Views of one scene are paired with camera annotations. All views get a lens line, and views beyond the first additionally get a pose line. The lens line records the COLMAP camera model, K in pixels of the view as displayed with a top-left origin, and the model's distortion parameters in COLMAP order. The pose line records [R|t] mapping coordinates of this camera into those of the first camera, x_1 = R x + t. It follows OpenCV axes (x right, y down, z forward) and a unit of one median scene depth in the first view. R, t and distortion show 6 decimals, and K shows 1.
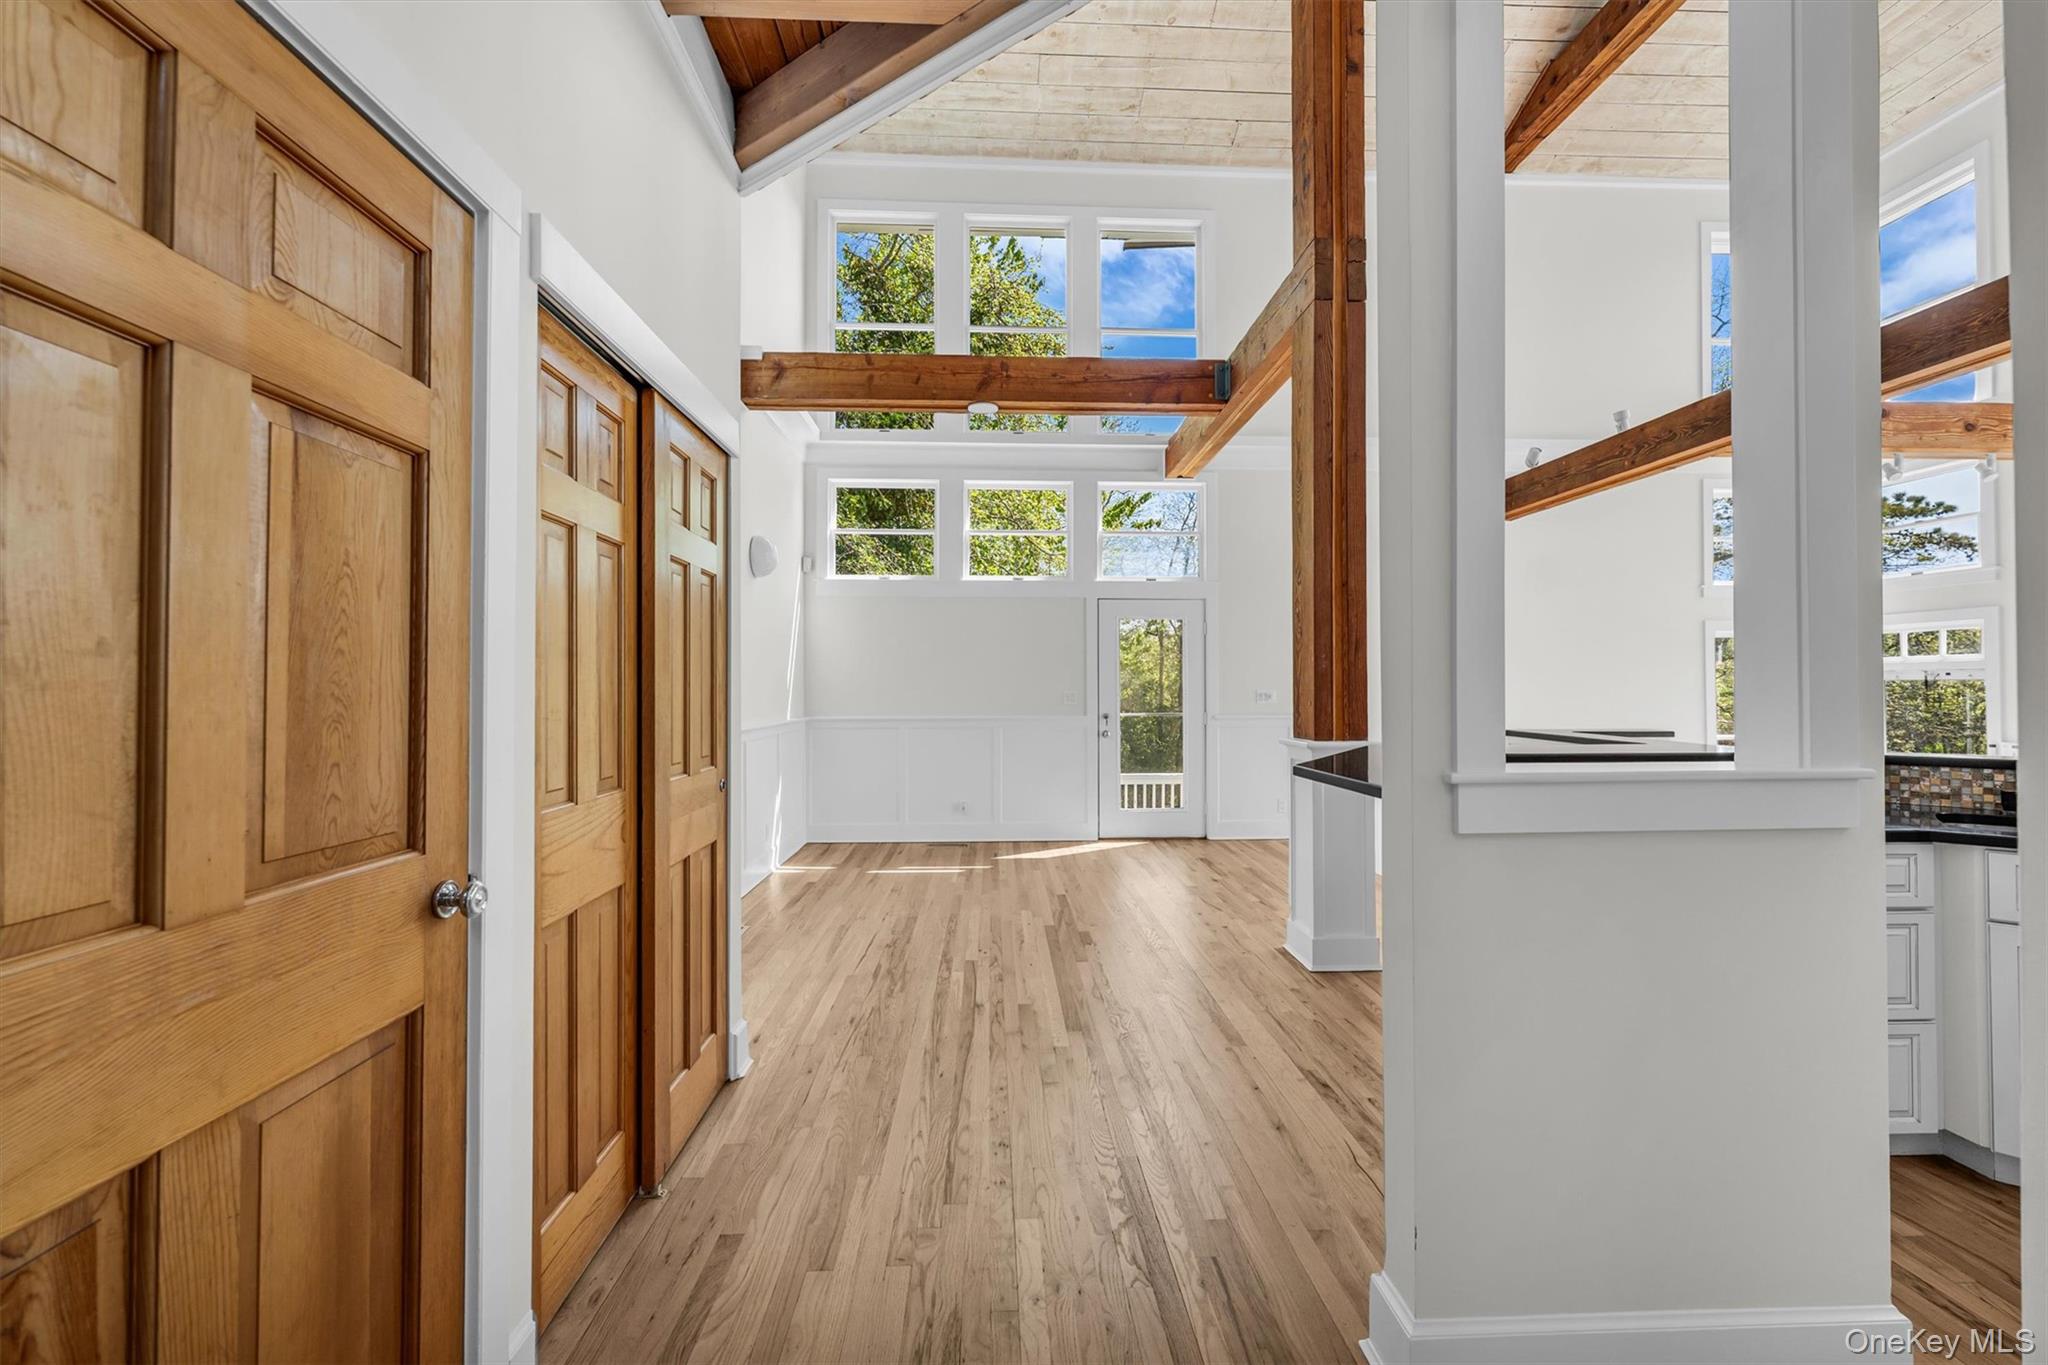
lens RADIAL K [[844.3, 0, 1032.0], [0, 844.3, 684.1], [0, 0, 1]] dist [0.000210, -0.000369]
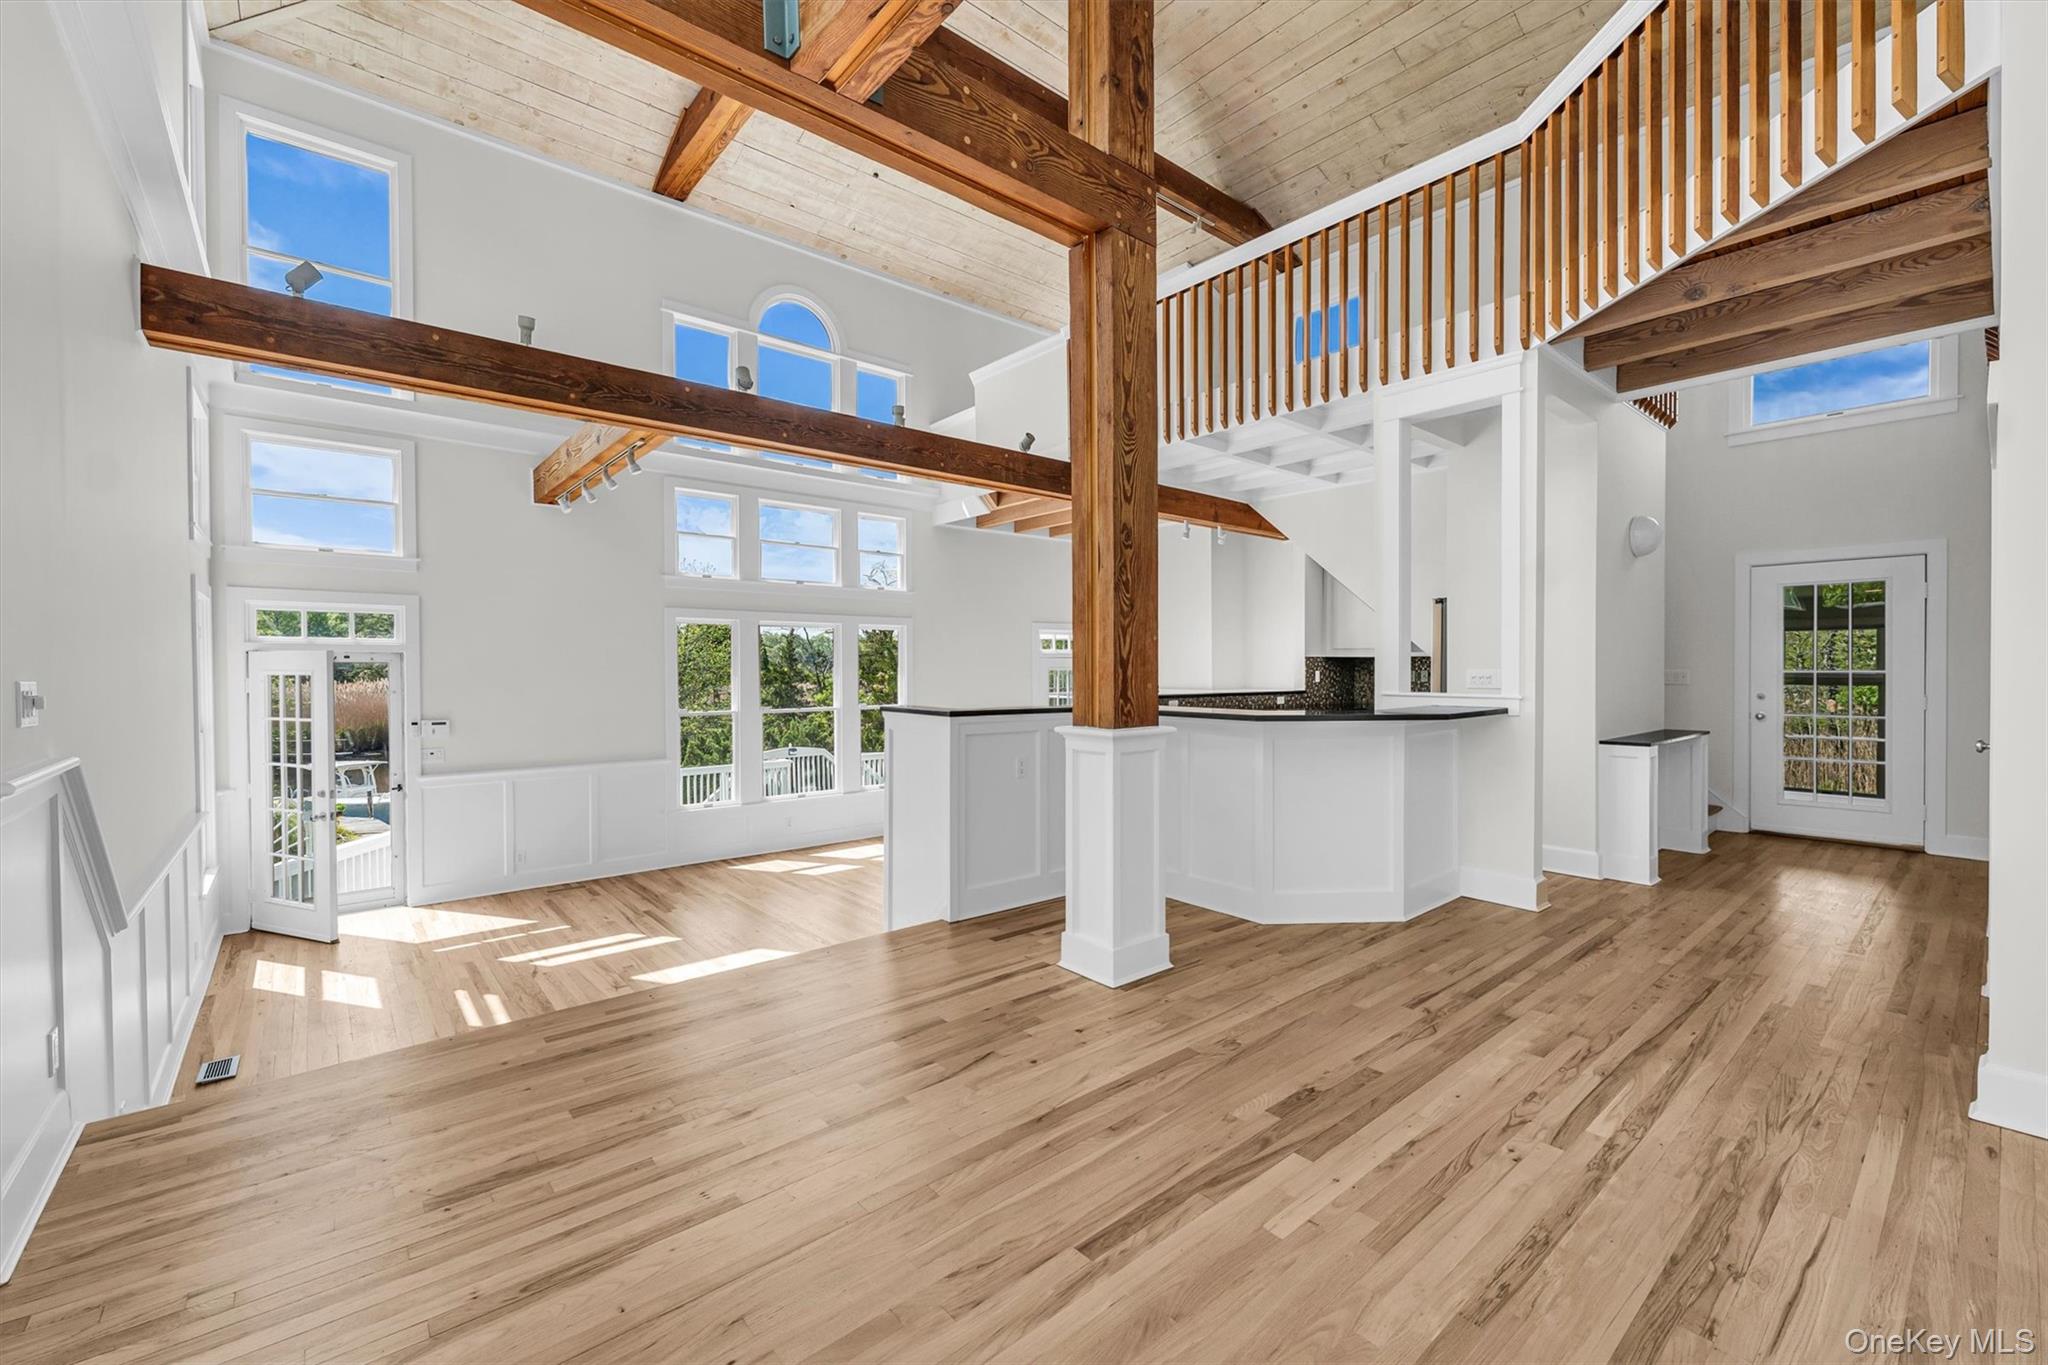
lens RADIAL K [[844.3, 0, 1029.6], [0, 844.3, 675.5], [0, 0, 1]] dist [0.000210, -0.000369]
pose [[-0.614287, -0.004176, 0.789072, -0.321880], [0.001111, 0.999980, 0.006157, 0.006854], [-0.789082, 0.004659, -0.614270, 1.730035]]
